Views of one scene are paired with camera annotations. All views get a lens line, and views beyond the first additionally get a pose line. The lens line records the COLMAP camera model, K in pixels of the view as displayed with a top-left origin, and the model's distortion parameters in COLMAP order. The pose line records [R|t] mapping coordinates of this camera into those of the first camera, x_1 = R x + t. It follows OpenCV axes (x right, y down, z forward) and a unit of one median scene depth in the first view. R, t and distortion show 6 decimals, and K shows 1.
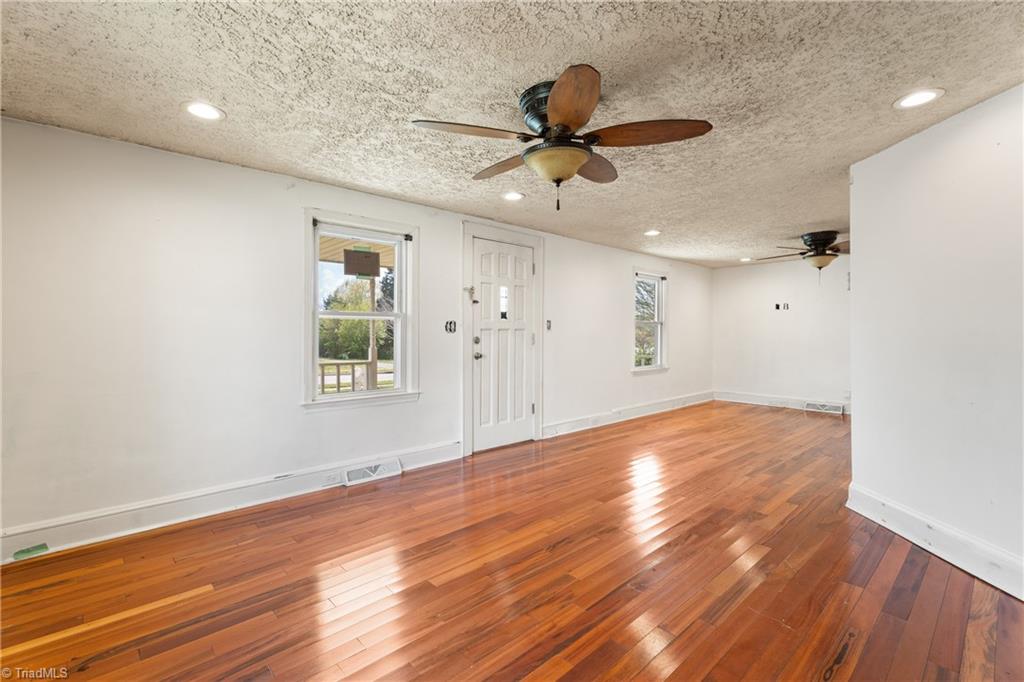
lens RADIAL K [[453.7, 0, 508.3], [0, 453.7, 328.8], [0, 0, 1]] dist [0.001051, 0.000162]
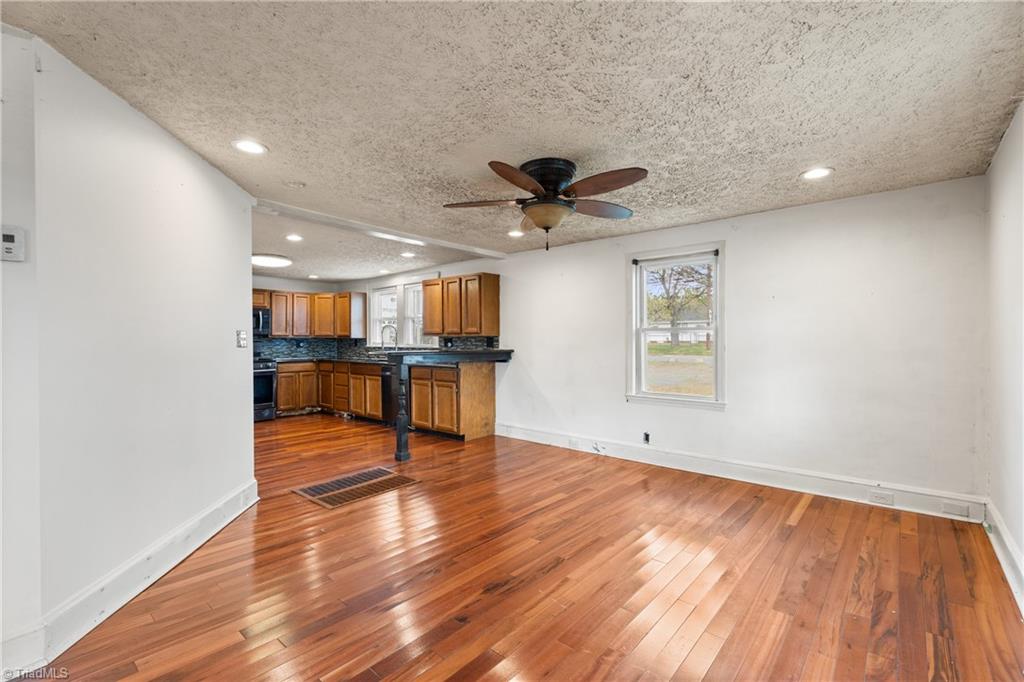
lens RADIAL K [[455.3, 0, 510.7], [0, 455.3, 339.5], [0, 0, 1]] dist [0.001380, 0.000145]
pose [[-0.993381, -0.000672, -0.114865, 0.306127], [0.000419, 0.999955, -0.009475, 0.008479], [0.114866, -0.009460, -0.993336, 1.918539]]
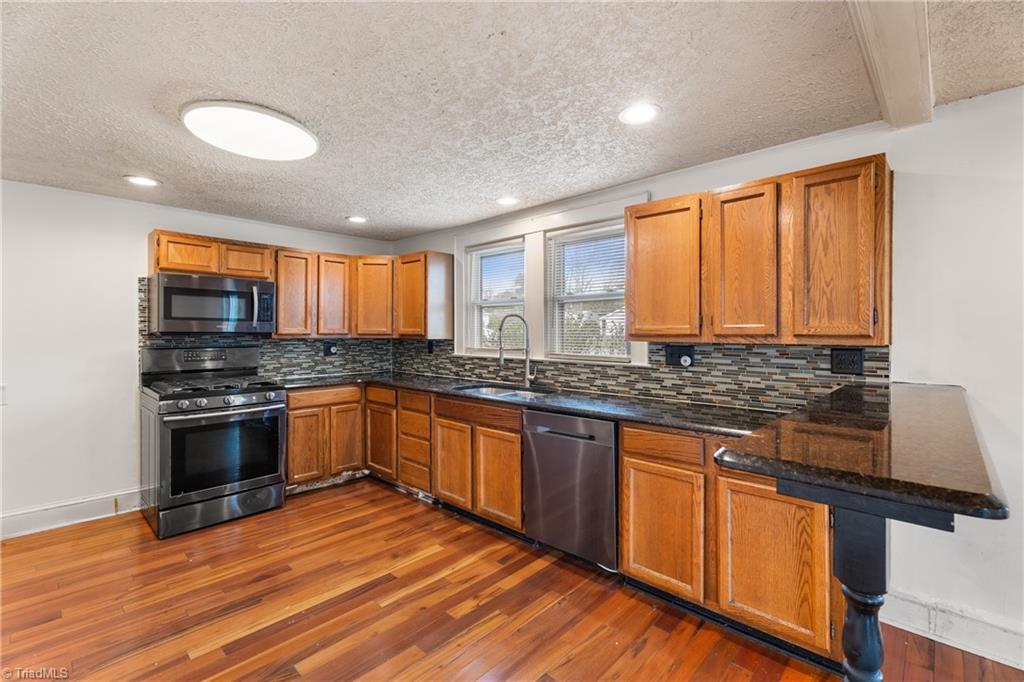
lens RADIAL K [[455.3, 0, 510.7], [0, 455.3, 339.5], [0, 0, 1]] dist [0.001380, 0.000145]
pose [[-0.997310, -0.005871, -0.073058, 0.830106], [-0.006191, 0.999972, 0.004156, -0.038831], [0.073032, 0.004597, -0.997319, 0.414214]]
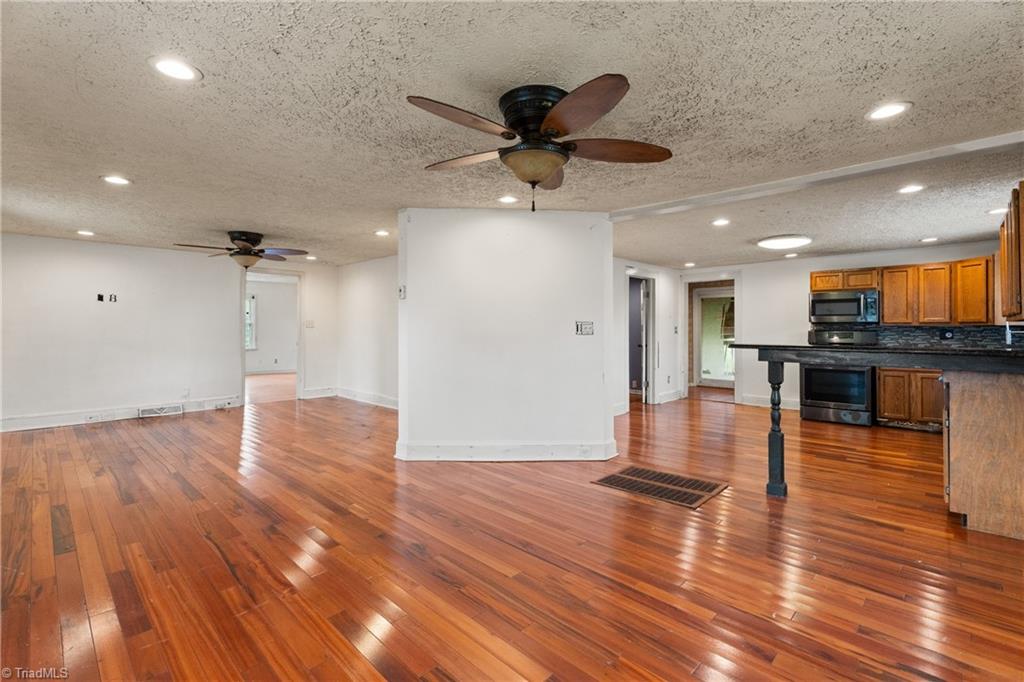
lens RADIAL K [[459.3, 0, 506.3], [0, 459.3, 323.6], [0, 0, 1]] dist [0.000073, -0.000119]
pose [[-0.053586, 0.010714, 0.998506, -0.754886], [-0.008890, 0.999898, -0.011206, -0.000017], [-0.998524, -0.009477, -0.053485, 0.928602]]
